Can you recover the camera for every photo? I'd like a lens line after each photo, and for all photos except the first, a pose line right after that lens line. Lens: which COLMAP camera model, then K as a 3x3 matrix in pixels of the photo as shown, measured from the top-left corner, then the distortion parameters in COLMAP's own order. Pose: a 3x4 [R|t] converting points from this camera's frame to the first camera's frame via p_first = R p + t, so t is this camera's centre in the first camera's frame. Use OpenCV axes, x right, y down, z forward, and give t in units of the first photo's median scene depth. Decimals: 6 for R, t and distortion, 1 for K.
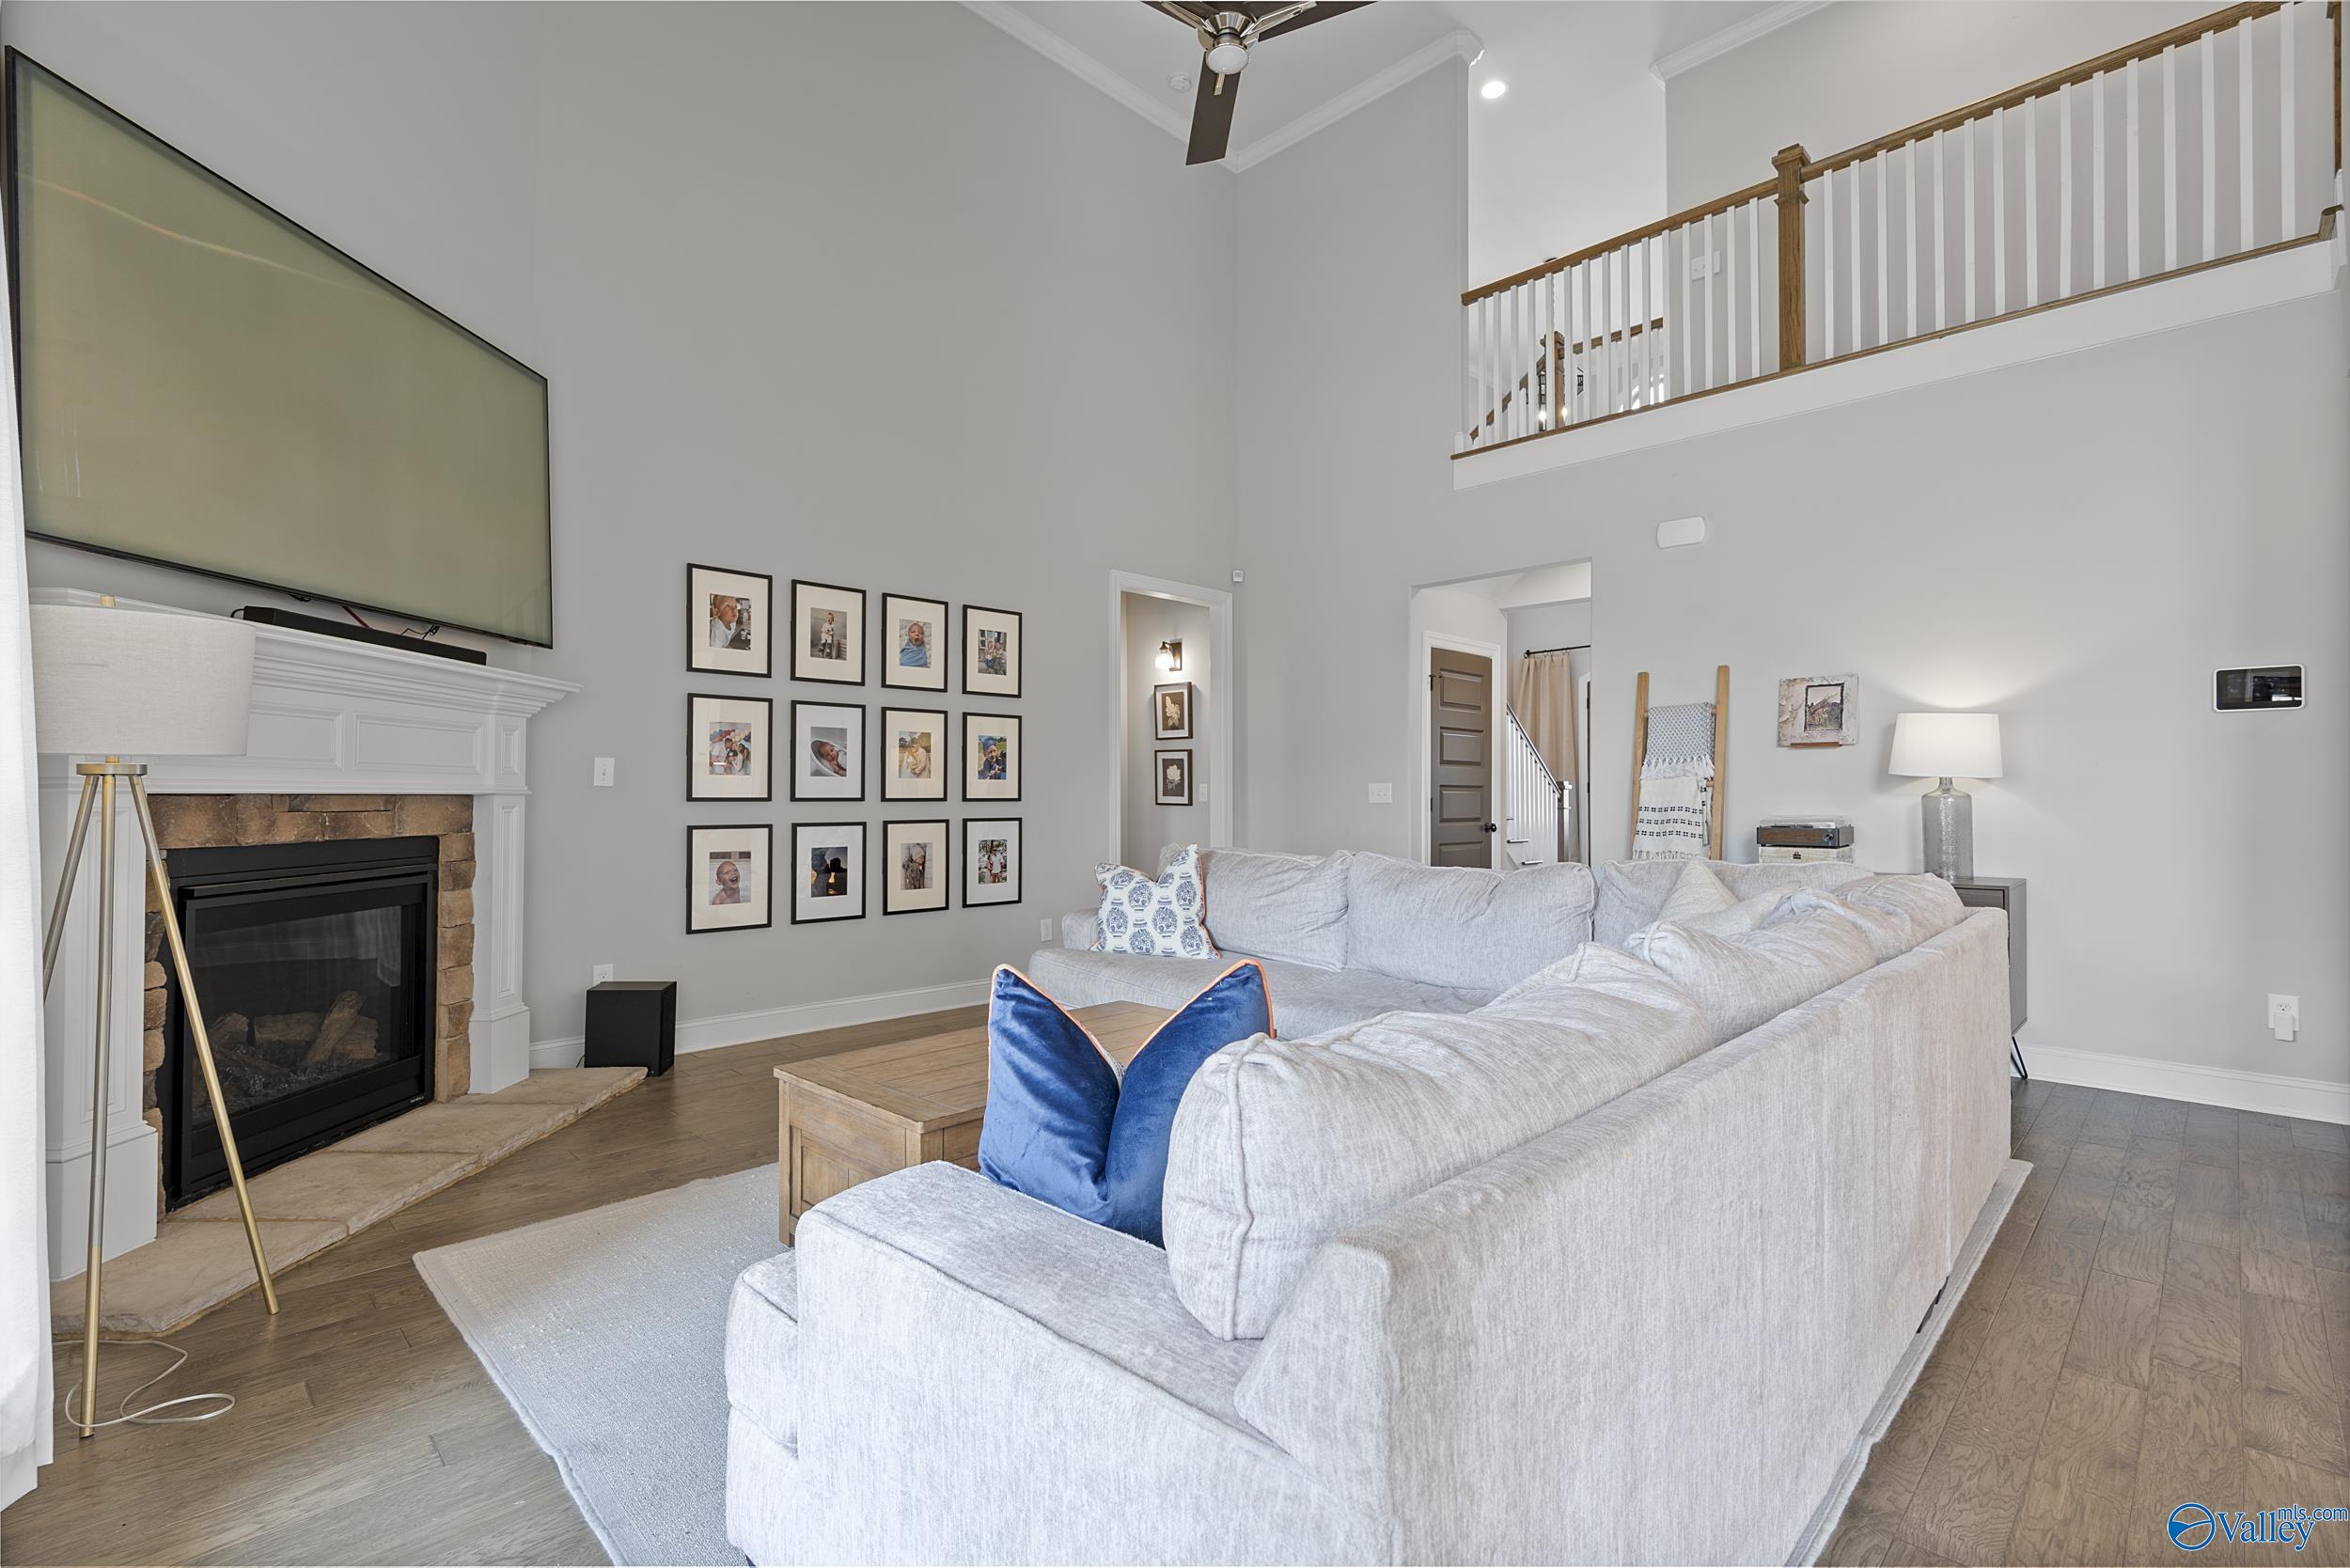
lens RADIAL K [[1069.5, 0, 1171.0], [0, 1069.5, 792.7], [0, 0, 1]] dist [-0.013755, 0.000259]
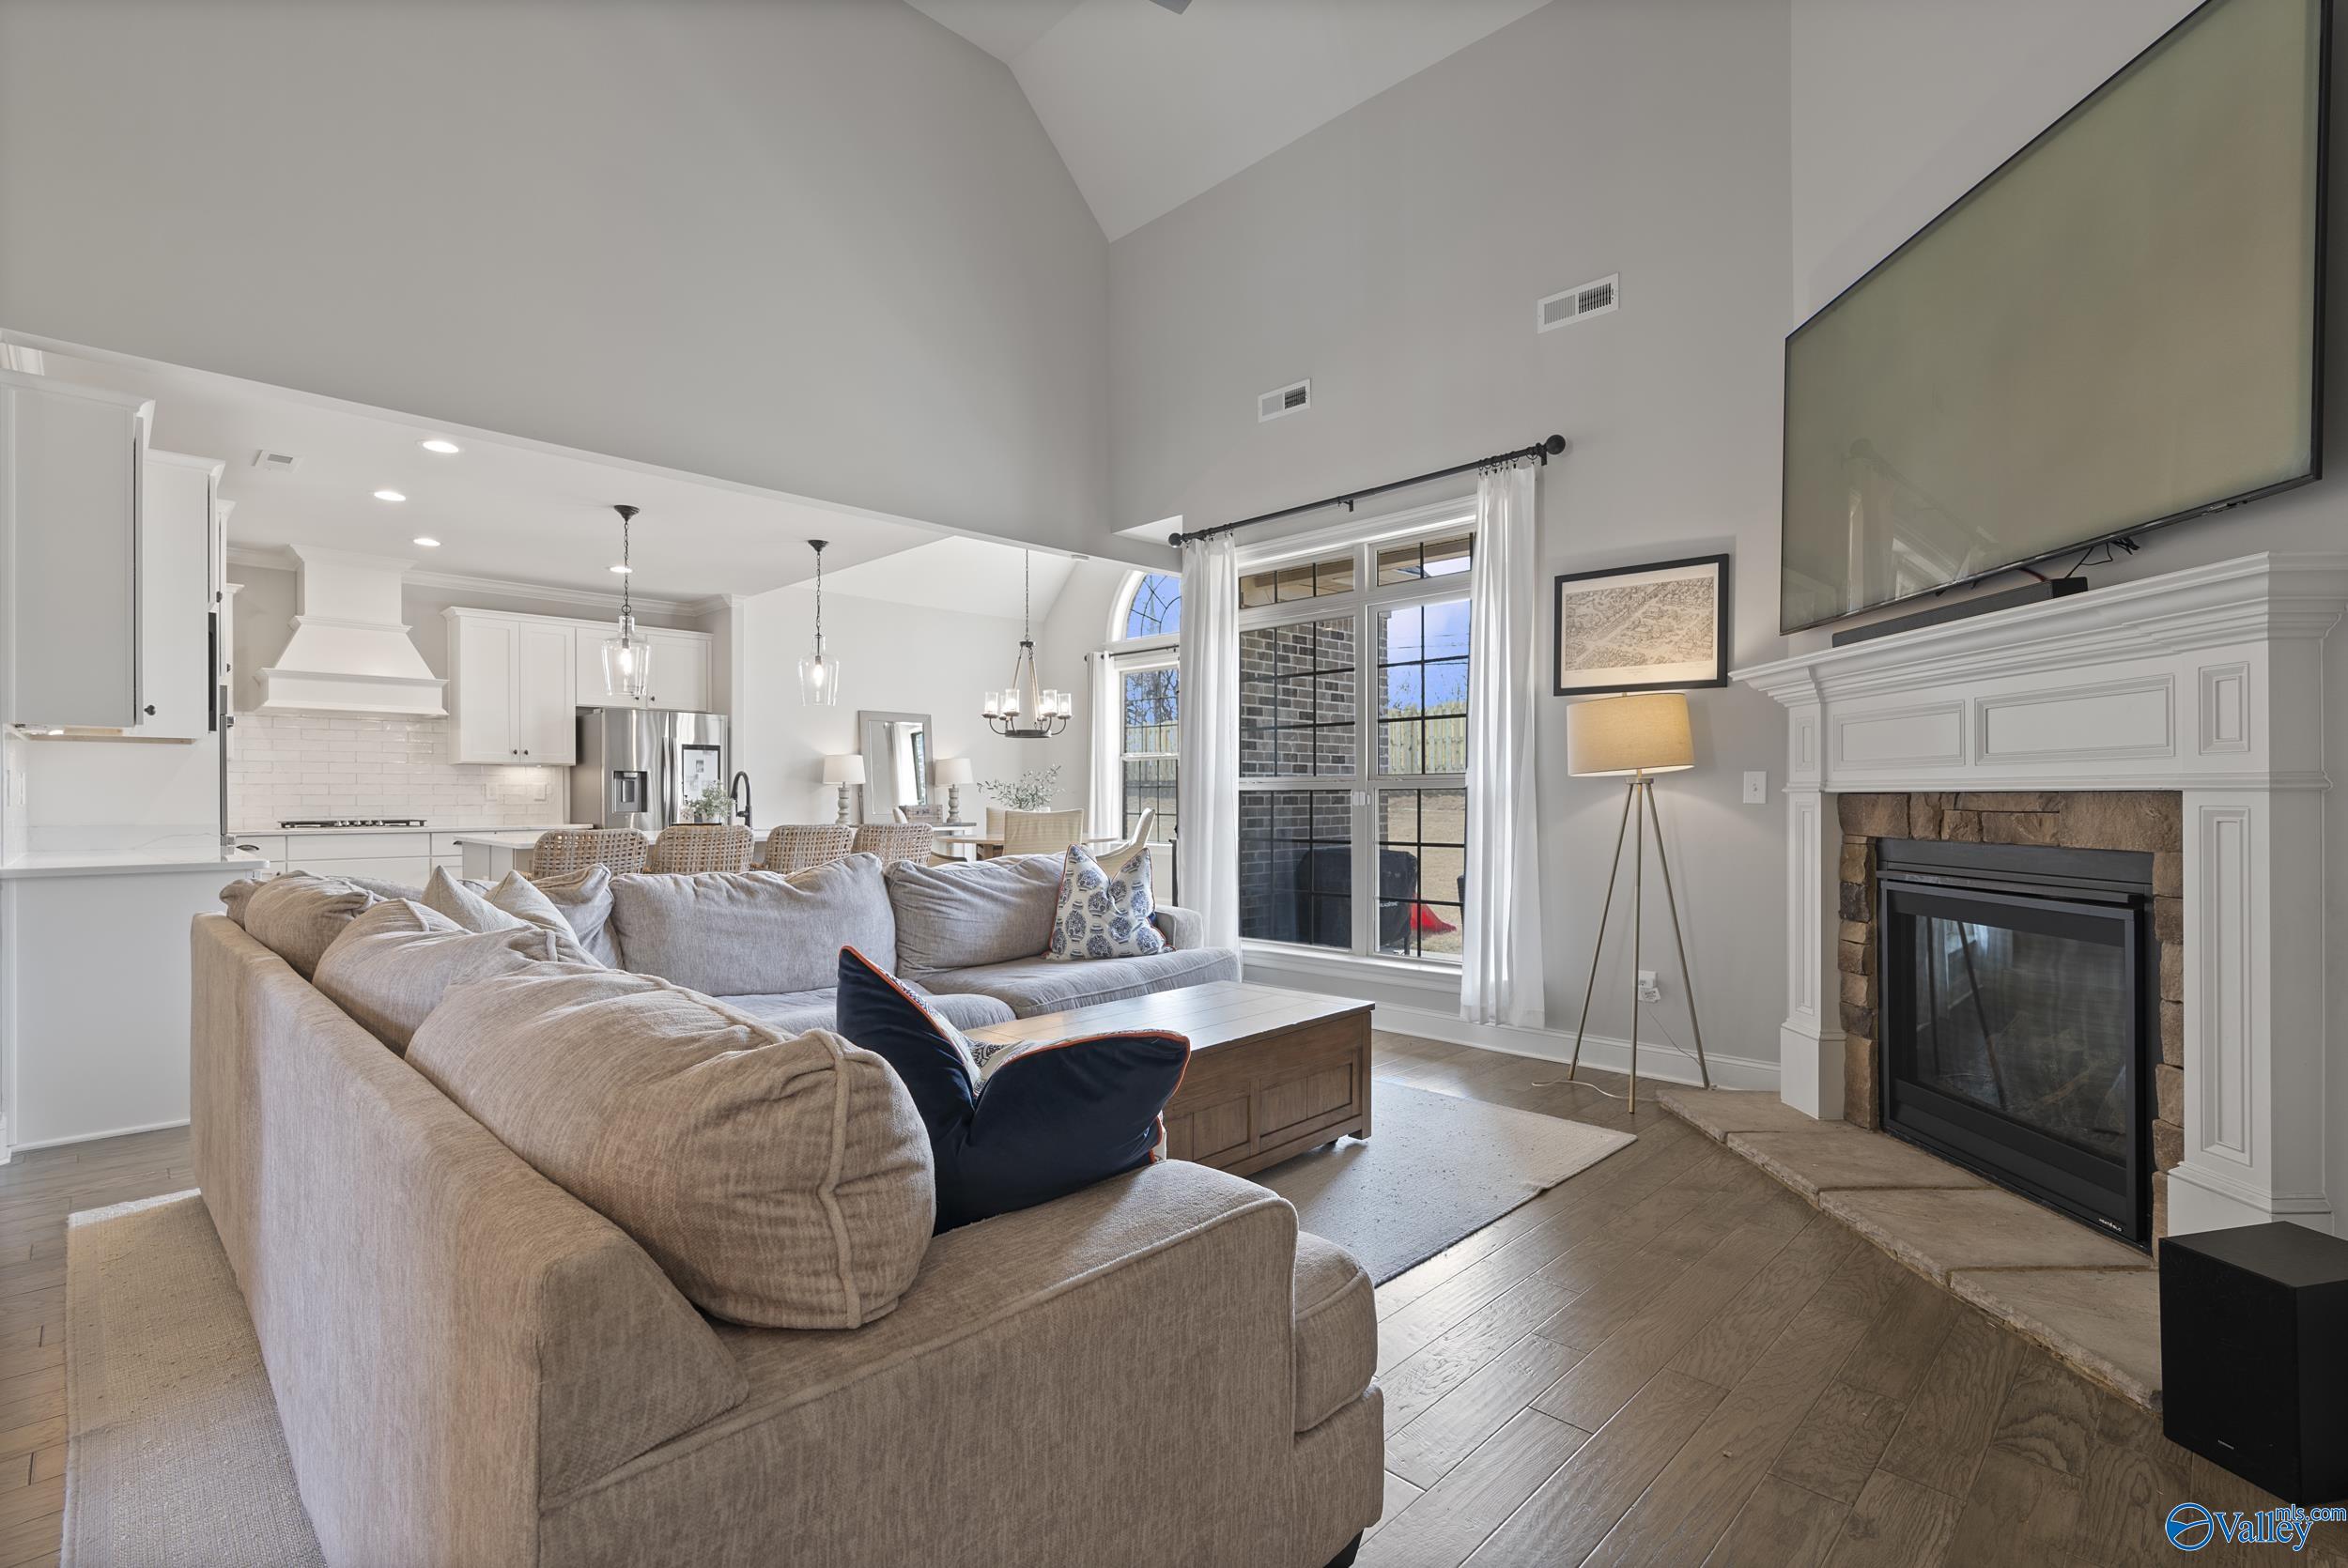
lens RADIAL K [[1084.4, 0, 1181.5], [0, 1084.4, 783.1], [0, 0, 1]] dist [-0.007323, 0.001726]
pose [[-0.999893, 0.000412, -0.014631, -0.059435], [0.000670, 0.999844, -0.017624, 0.006153], [0.014622, -0.017632, -0.999738, 1.183965]]
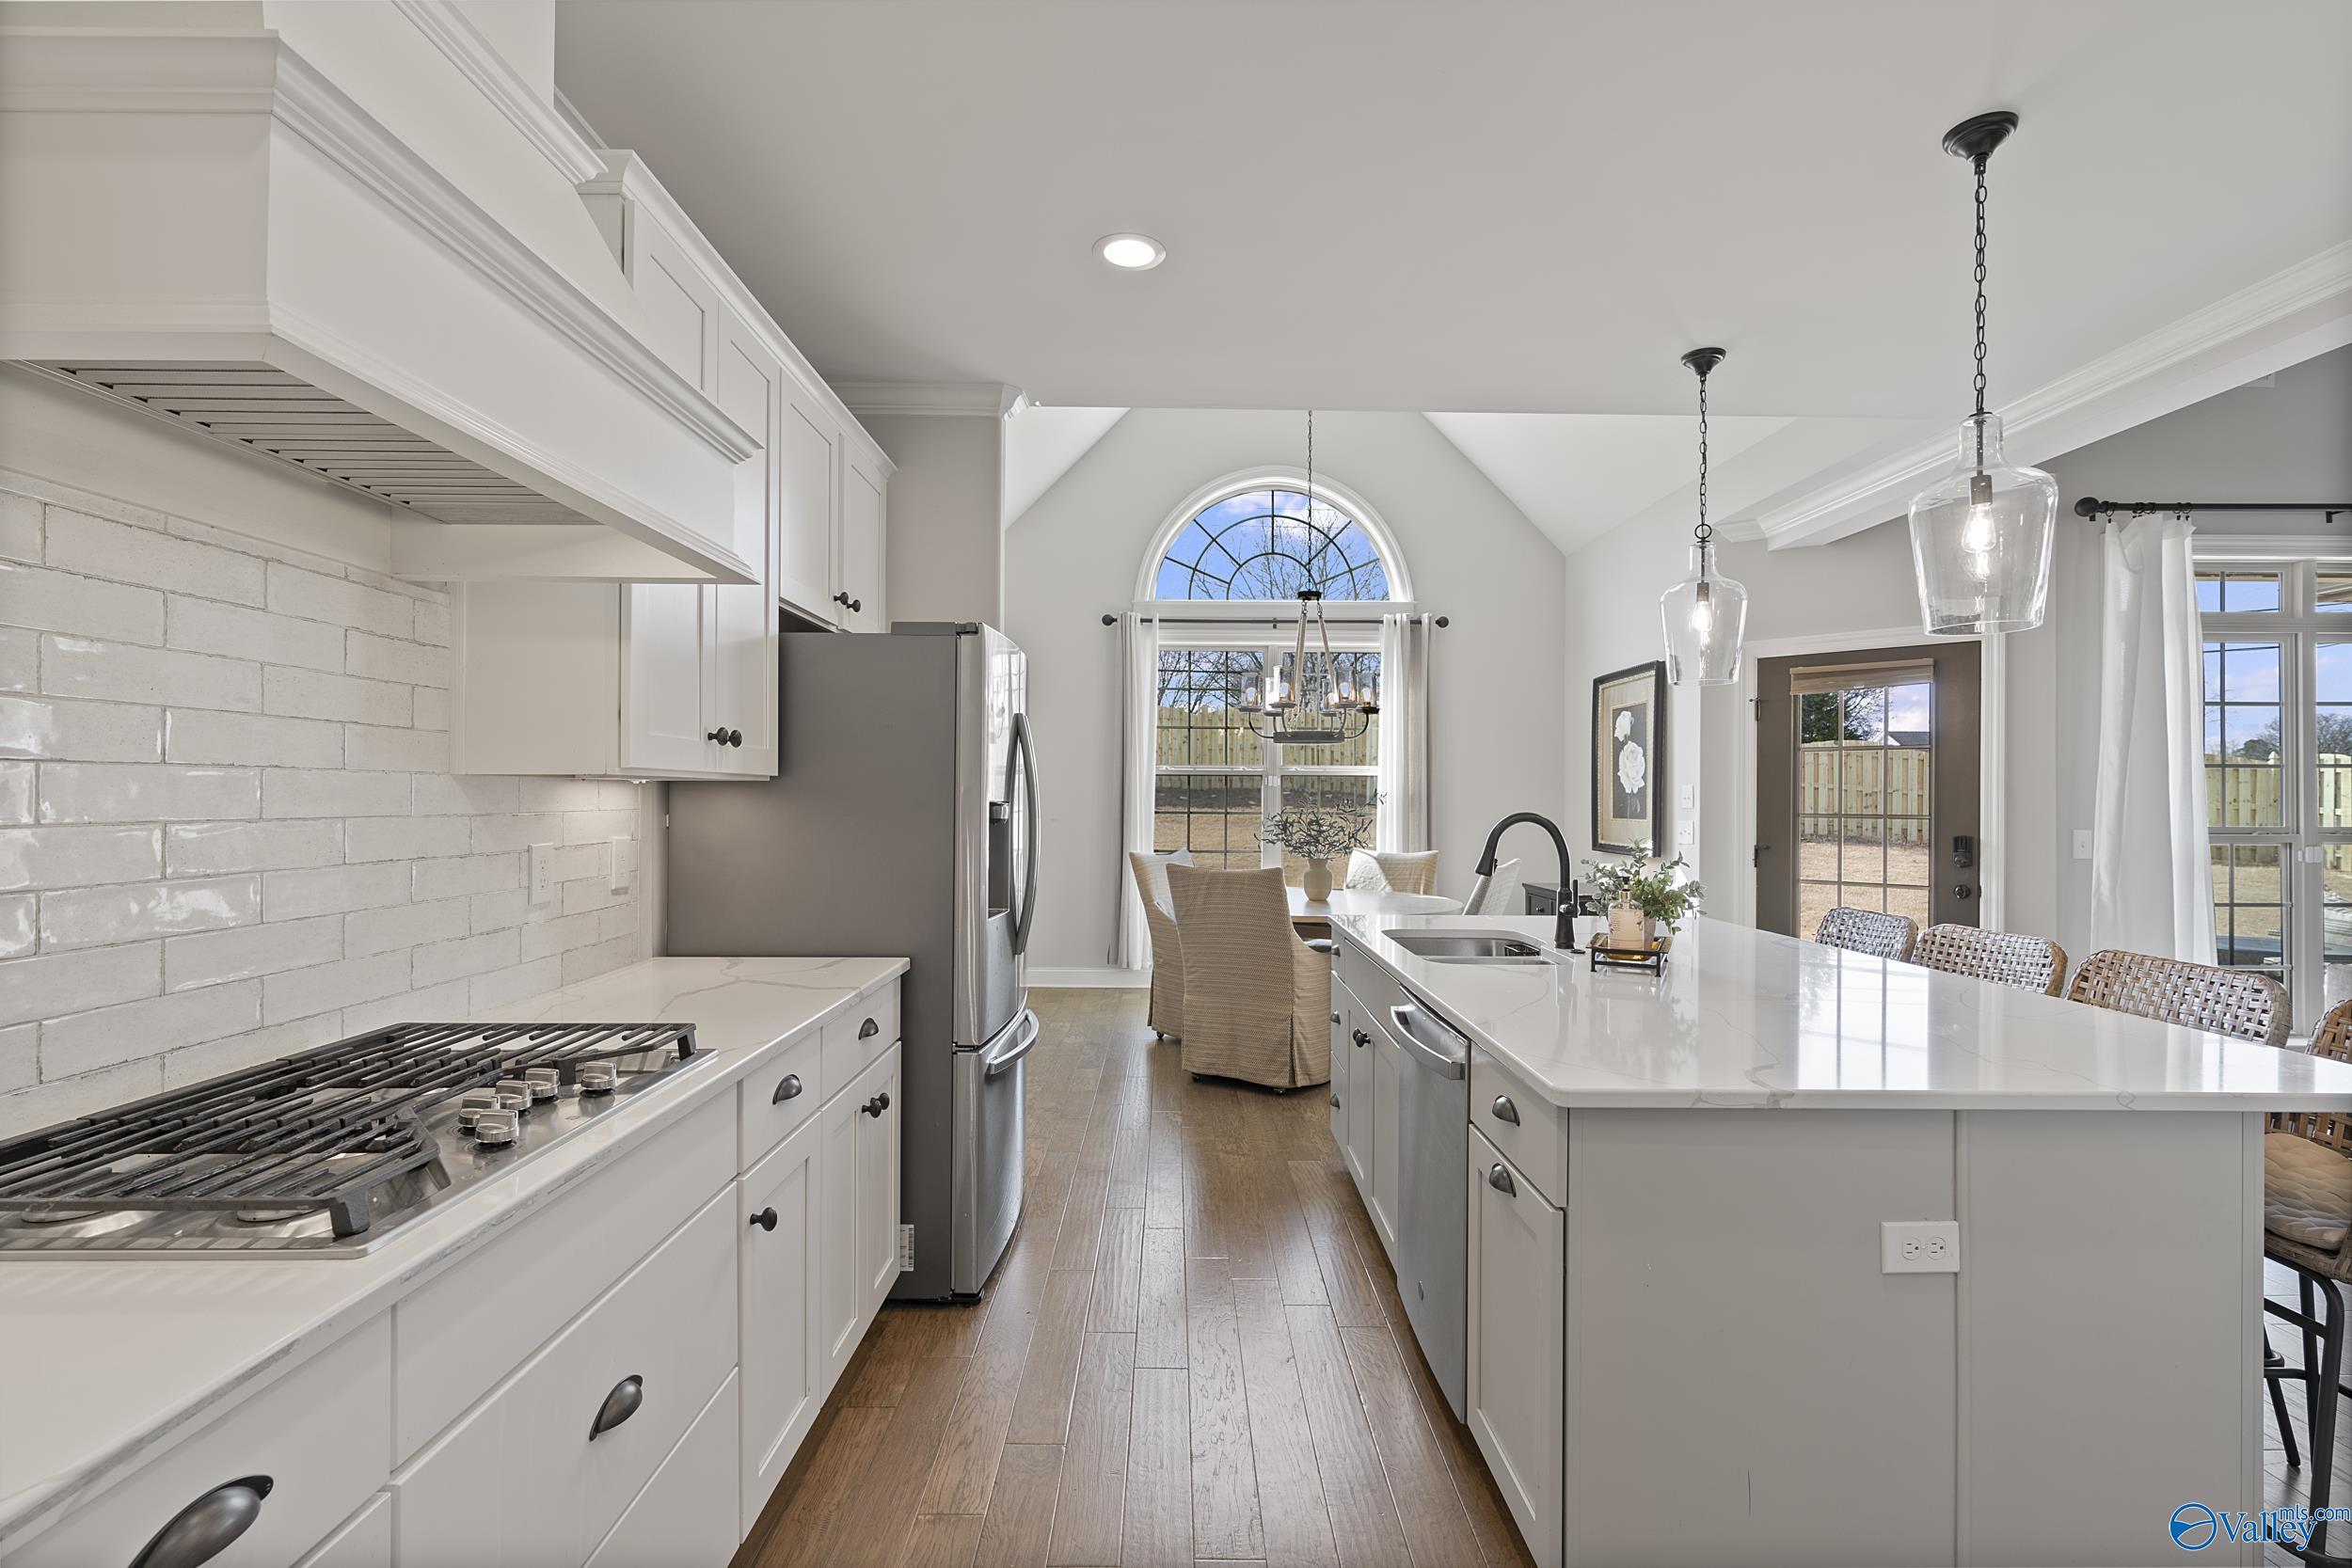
lens RADIAL K [[1063.8, 0, 1187.5], [0, 1063.8, 790.3], [0, 0, 1]] dist [-0.008510, -0.000082]
pose [[-0.695806, -0.008021, -0.718185, 1.034302], [-0.002037, 0.999956, -0.009194, -0.040342], [0.718226, -0.004934, -0.695792, 0.091410]]
